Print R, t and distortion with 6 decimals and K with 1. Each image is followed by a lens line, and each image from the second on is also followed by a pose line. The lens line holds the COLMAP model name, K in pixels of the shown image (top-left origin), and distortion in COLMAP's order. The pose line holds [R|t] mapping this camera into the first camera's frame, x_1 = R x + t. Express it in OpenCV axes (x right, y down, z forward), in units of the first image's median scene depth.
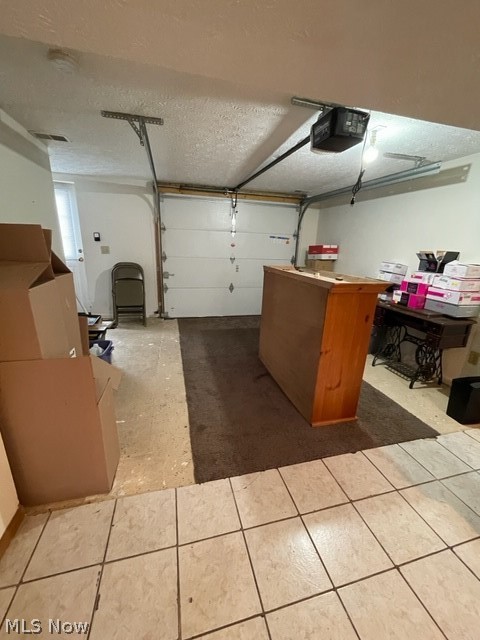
lens RADIAL K [[258.4, 0, 240.0], [0, 258.4, 320.0], [0, 0, 1]] dist [0.000034, -0.000025]
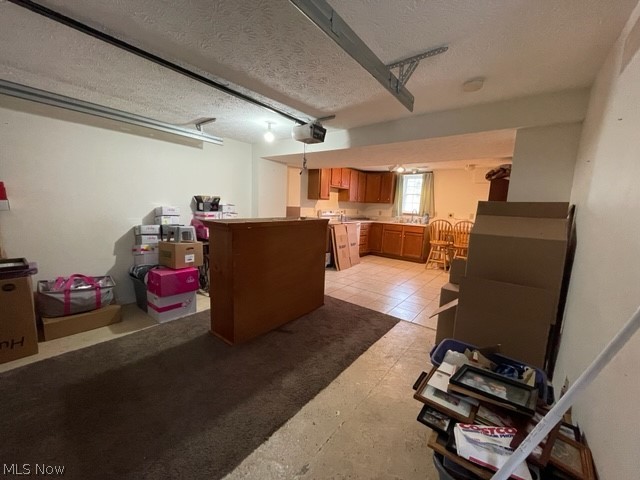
lens RADIAL K [[258.4, 0, 320.0], [0, 258.4, 240.0], [0, 0, 1]] dist [0.000034, -0.000025]
pose [[-0.603292, -0.175732, 0.777919, -0.773106], [0.170015, 0.924660, 0.340732, -0.452337], [-0.779188, 0.337819, -0.527963, 1.454131]]
